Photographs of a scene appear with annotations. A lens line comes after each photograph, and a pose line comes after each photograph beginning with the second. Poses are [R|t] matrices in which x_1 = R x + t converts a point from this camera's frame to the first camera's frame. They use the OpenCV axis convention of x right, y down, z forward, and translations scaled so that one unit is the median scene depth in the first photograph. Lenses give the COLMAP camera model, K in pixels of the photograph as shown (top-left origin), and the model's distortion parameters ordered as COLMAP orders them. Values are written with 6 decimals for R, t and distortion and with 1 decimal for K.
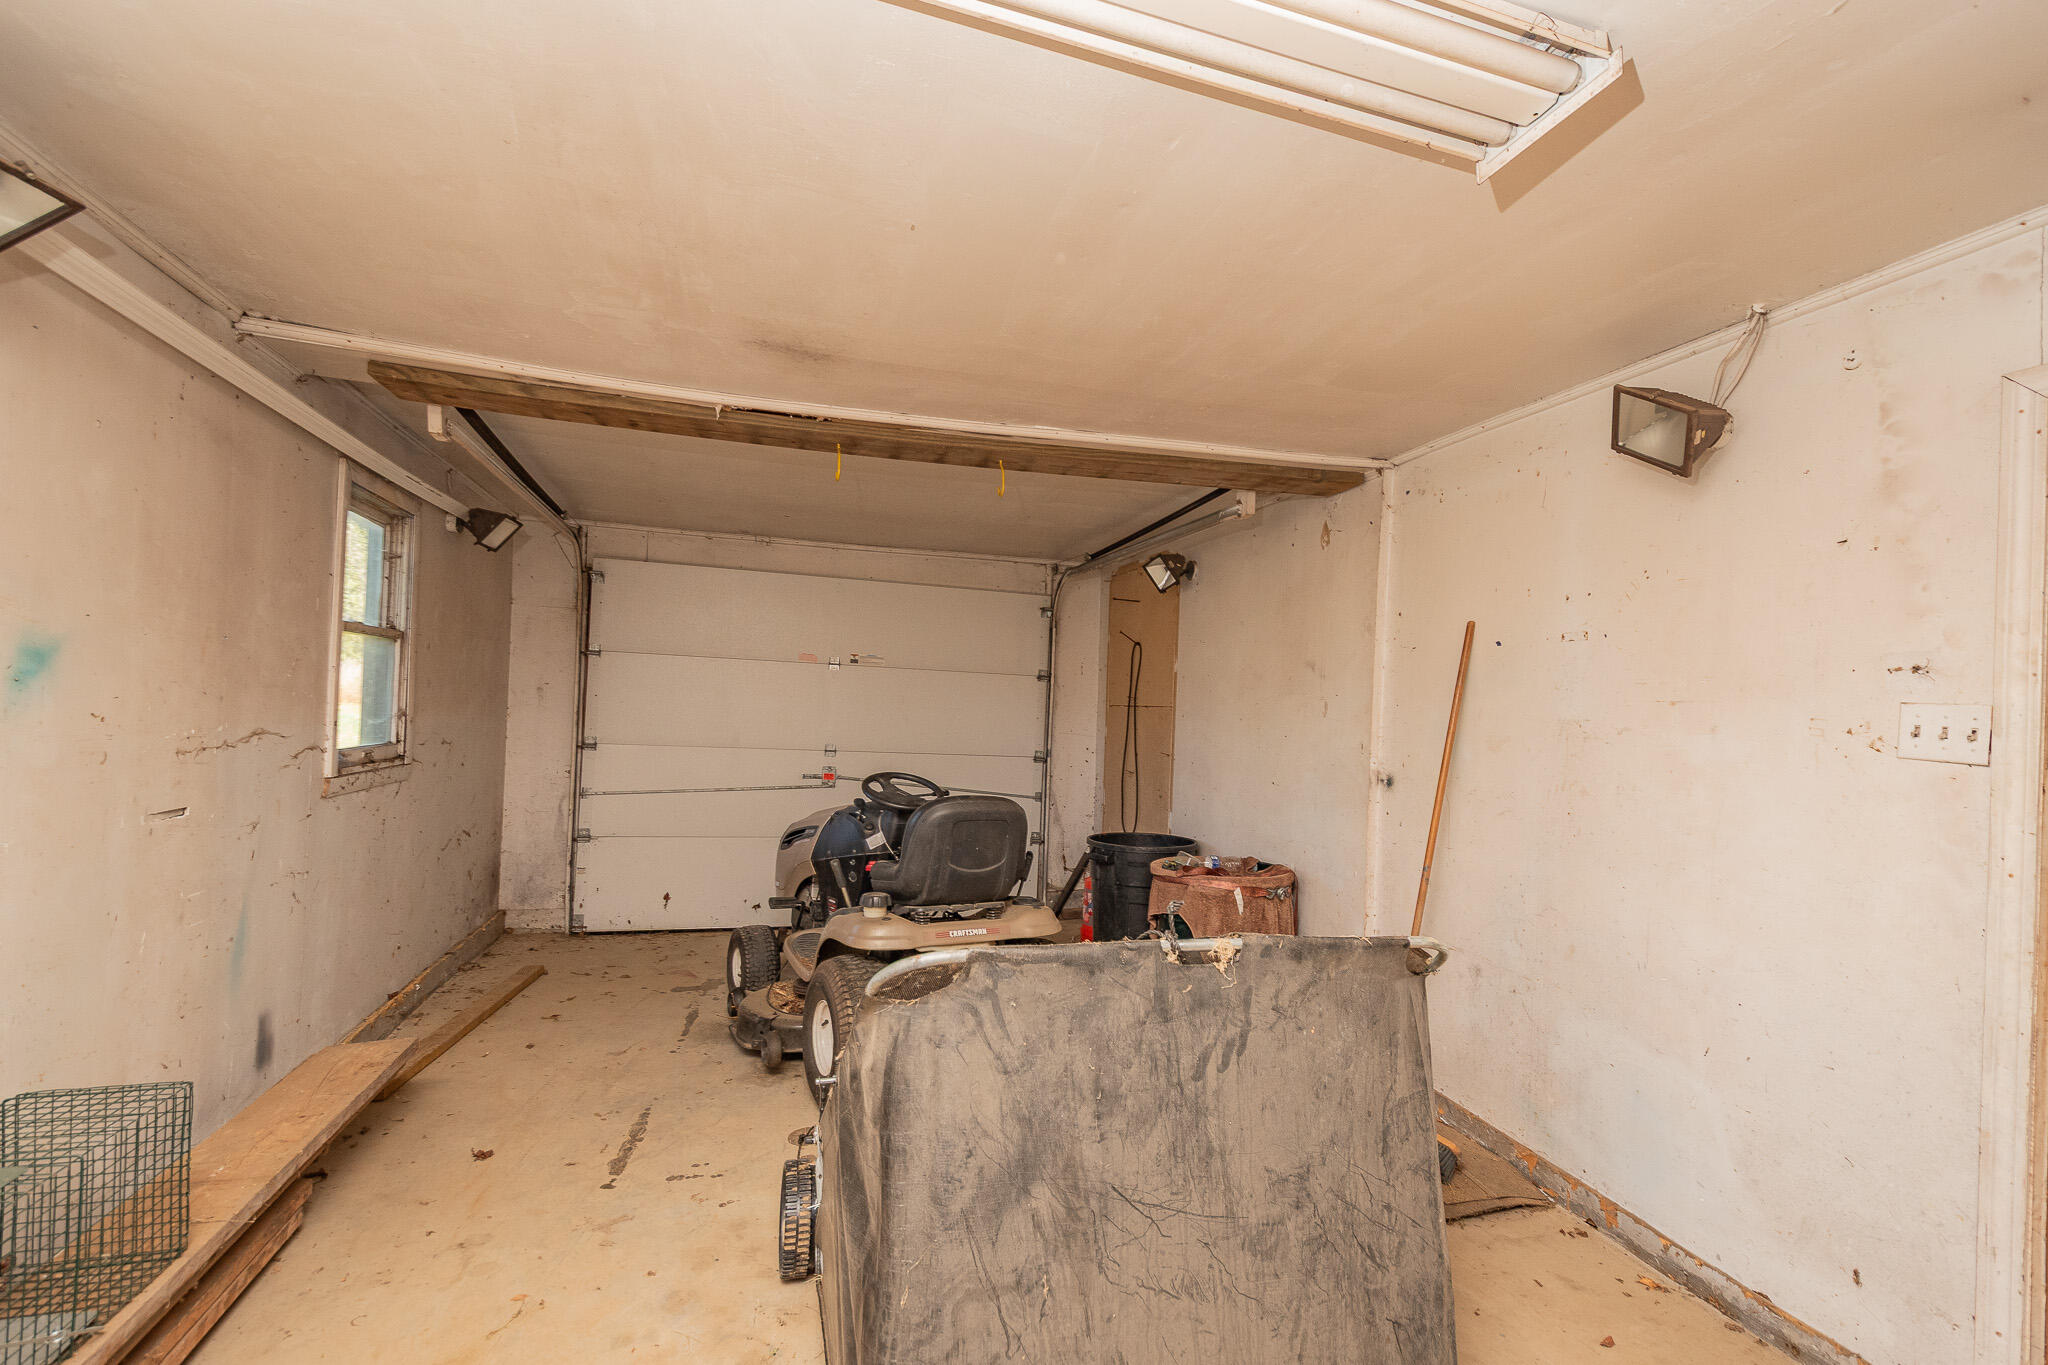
lens RADIAL K [[976.9, 0, 1018.4], [0, 976.9, 709.6], [0, 0, 1]] dist [0.010608, -0.000170]
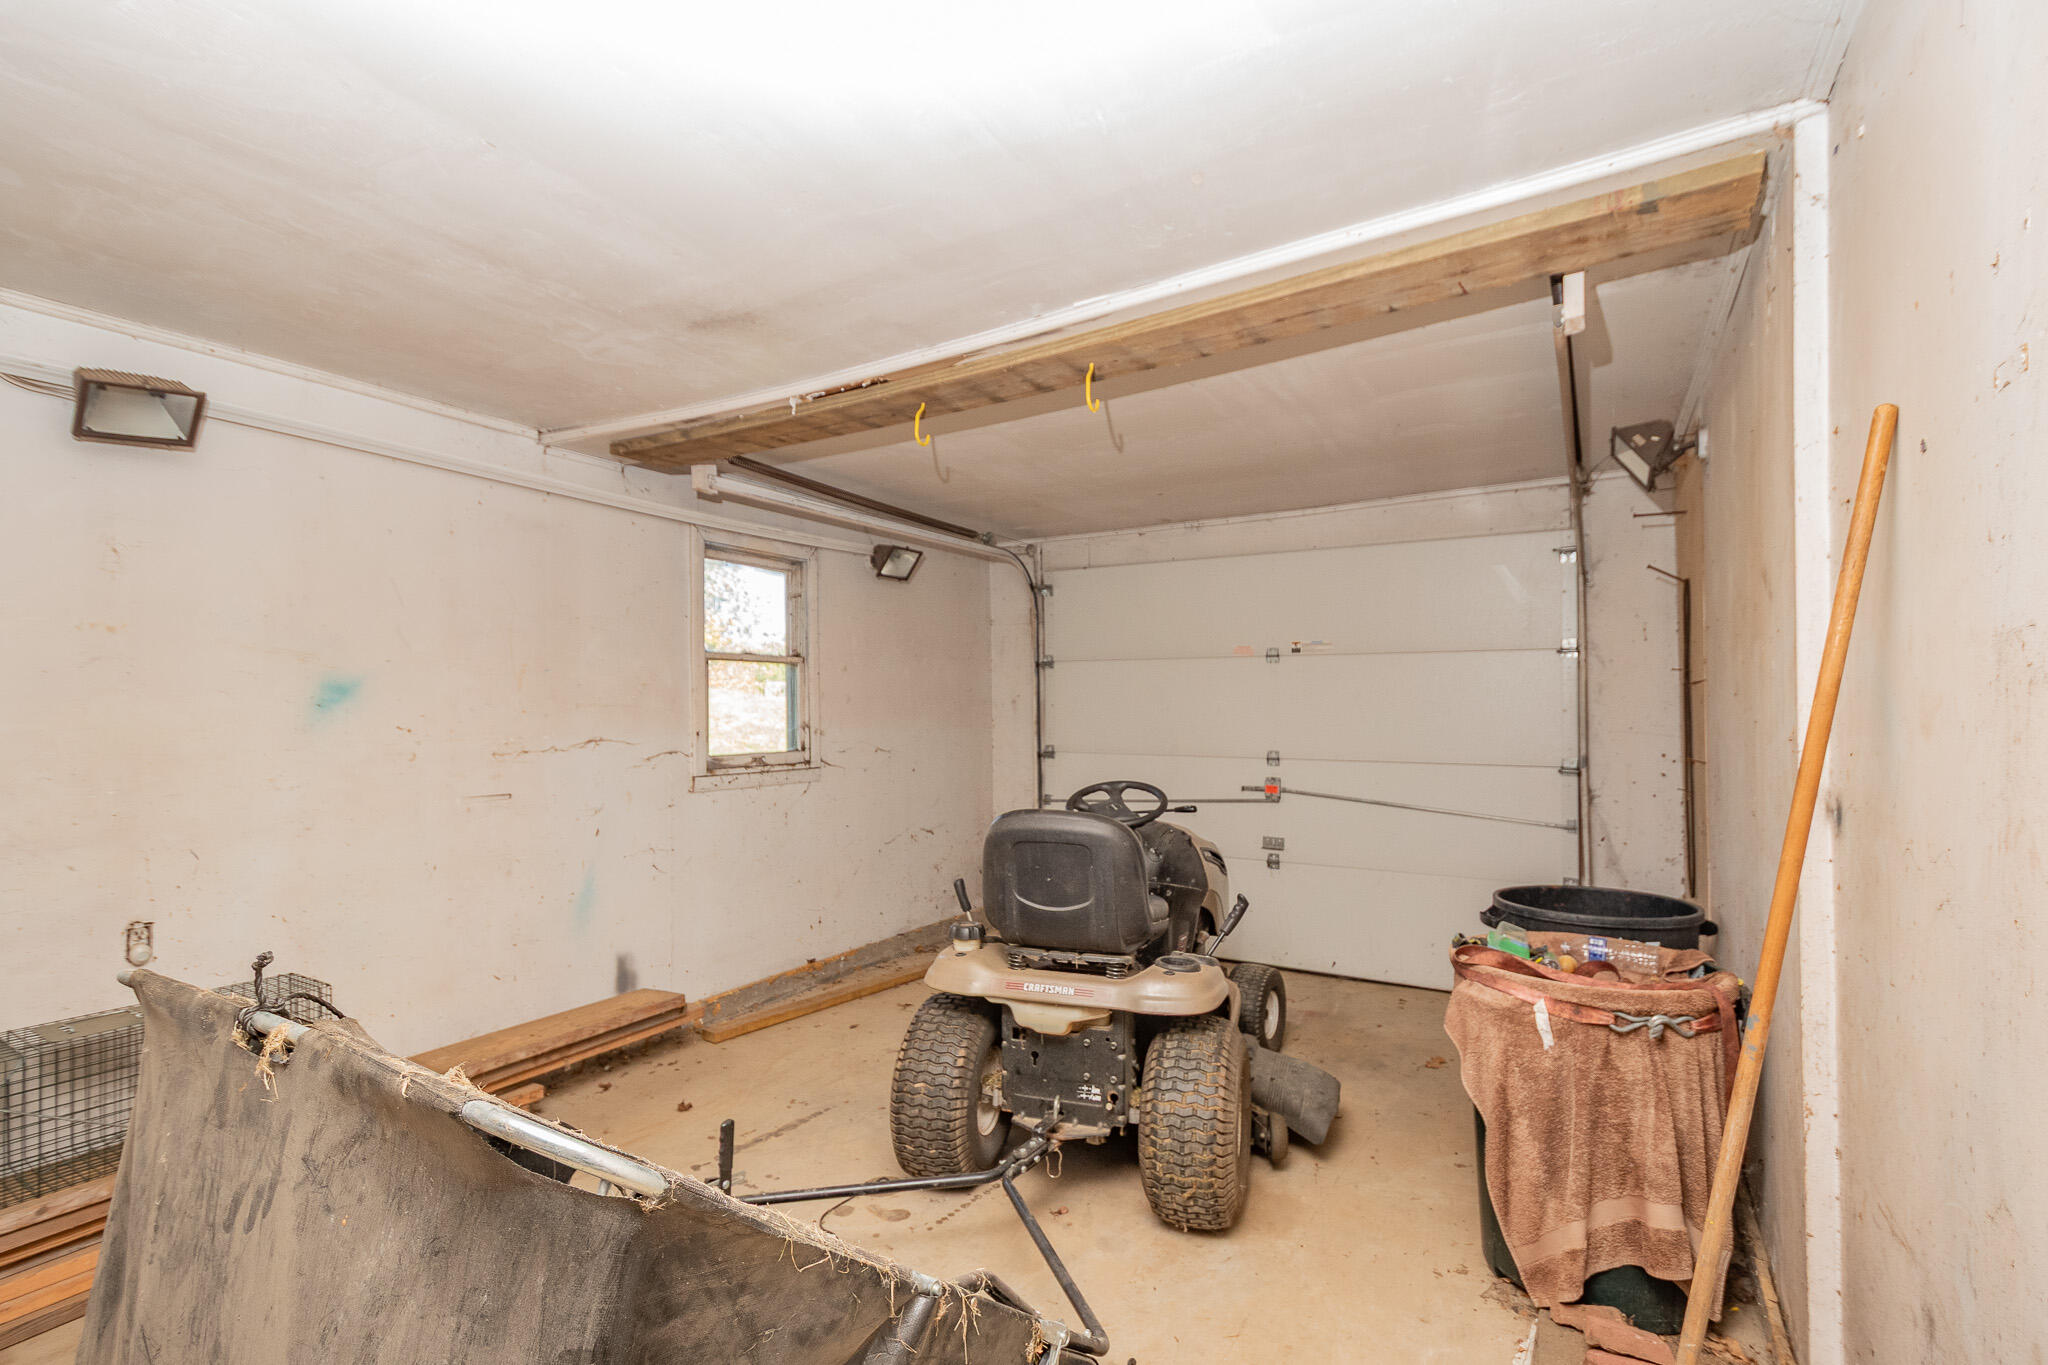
lens RADIAL K [[976.9, 0, 1018.4], [0, 976.9, 709.6], [0, 0, 1]] dist [0.010608, -0.000170]
pose [[0.657338, -0.041488, -0.752453, 0.452734], [0.028943, 0.999137, -0.029805, 0.028089], [0.753040, -0.002186, 0.657971, 0.418839]]
